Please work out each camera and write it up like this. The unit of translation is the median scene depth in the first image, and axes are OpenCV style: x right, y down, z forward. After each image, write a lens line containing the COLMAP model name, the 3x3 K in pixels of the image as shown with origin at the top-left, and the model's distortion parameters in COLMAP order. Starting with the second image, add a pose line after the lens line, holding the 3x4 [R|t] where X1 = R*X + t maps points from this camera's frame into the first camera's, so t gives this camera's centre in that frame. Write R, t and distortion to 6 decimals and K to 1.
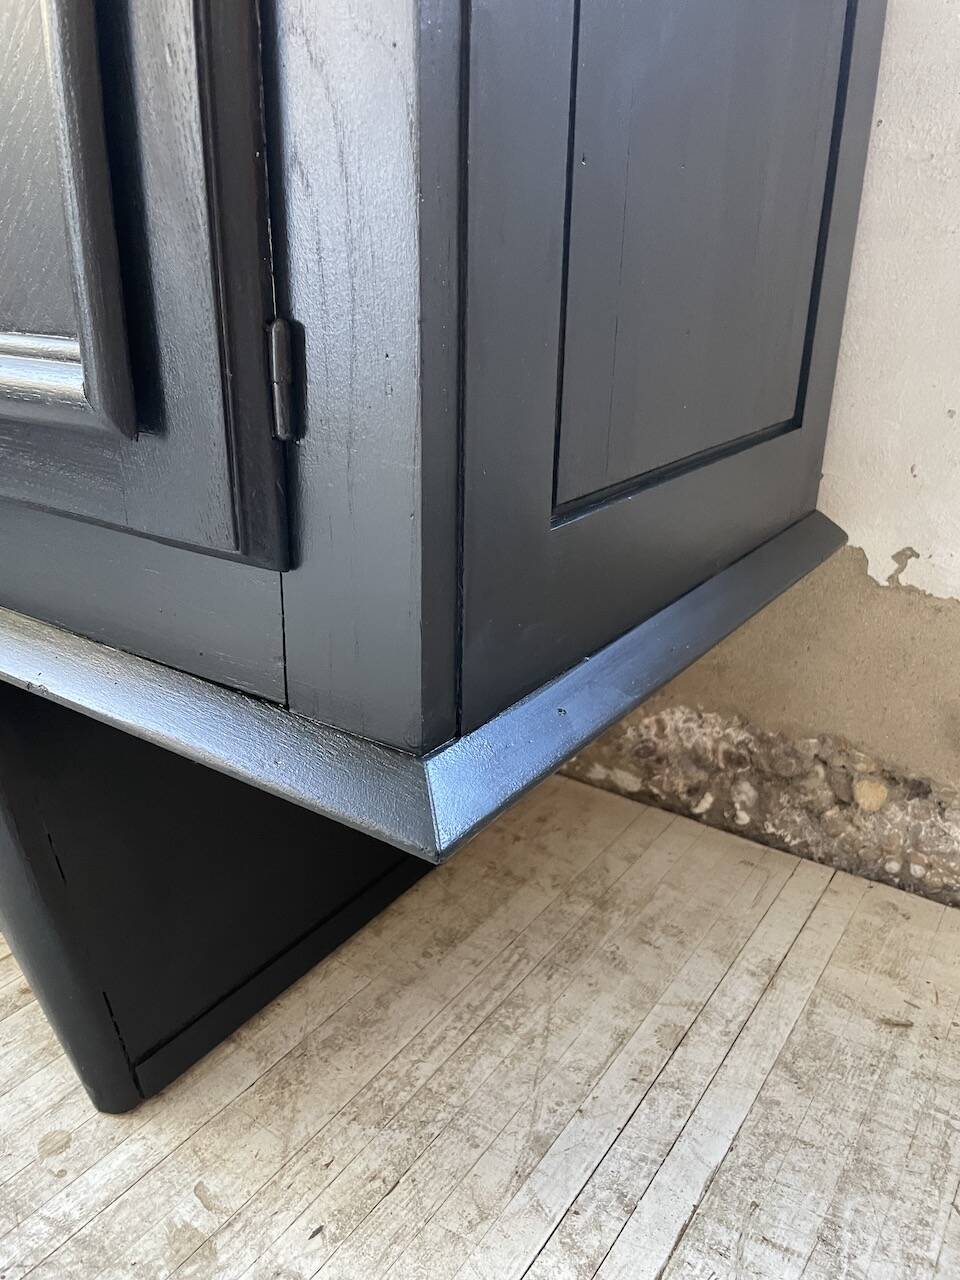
lens RADIAL K [[976.4, 0, 486.3], [0, 976.4, 626.1], [0, 0, 1]] dist [0.082462, -0.111842]
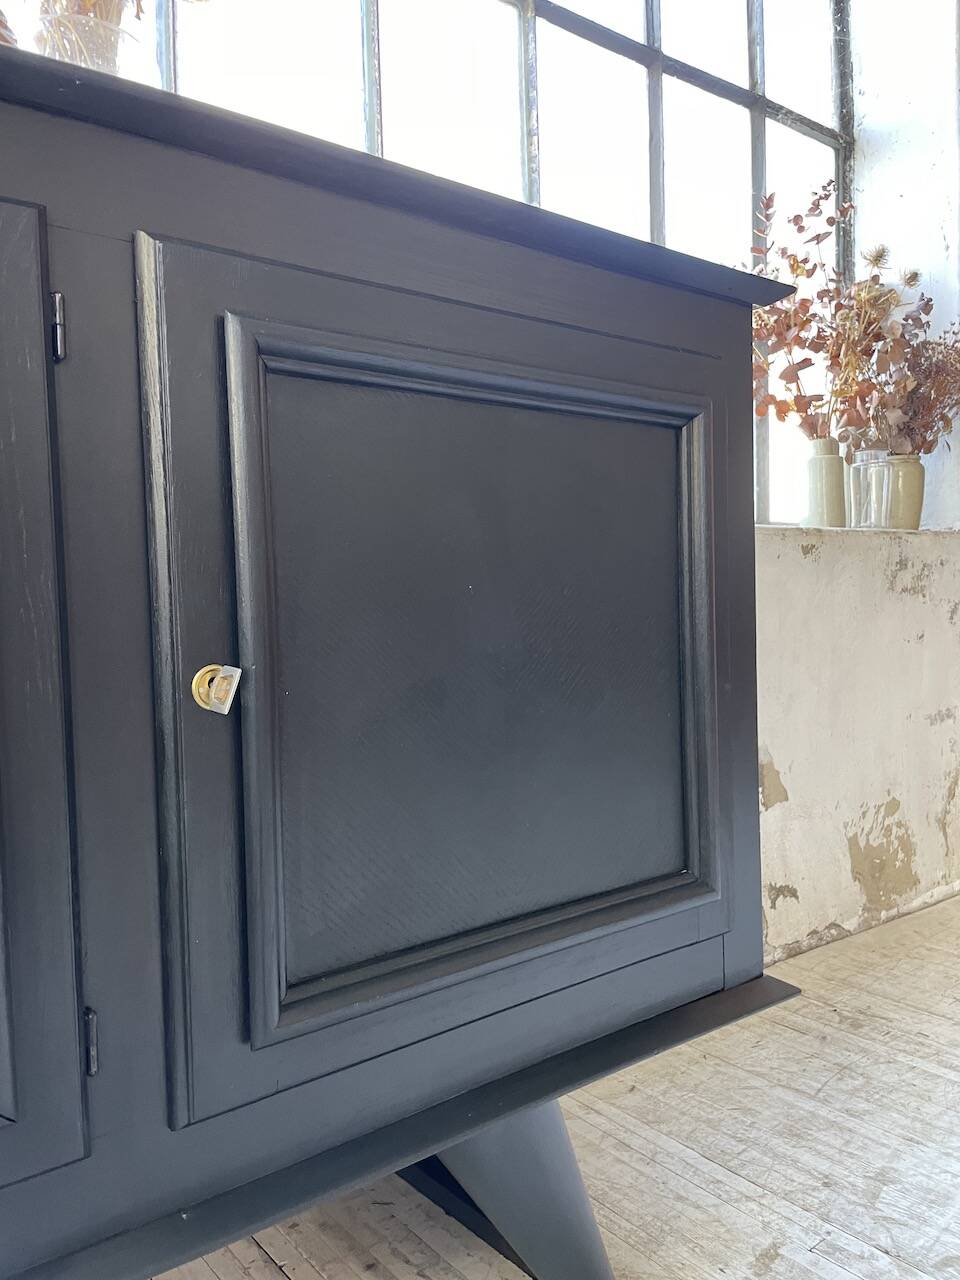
lens RADIAL K [[976.4, 0, 487.6], [0, 976.4, 647.5], [0, 0, 1]] dist [0.082462, -0.111842]
pose [[0.307262, -0.067901, 0.949199, -1.651065], [0.357597, 0.932587, -0.049044, -0.500527], [-0.881881, 0.354500, 0.310830, 0.256606]]
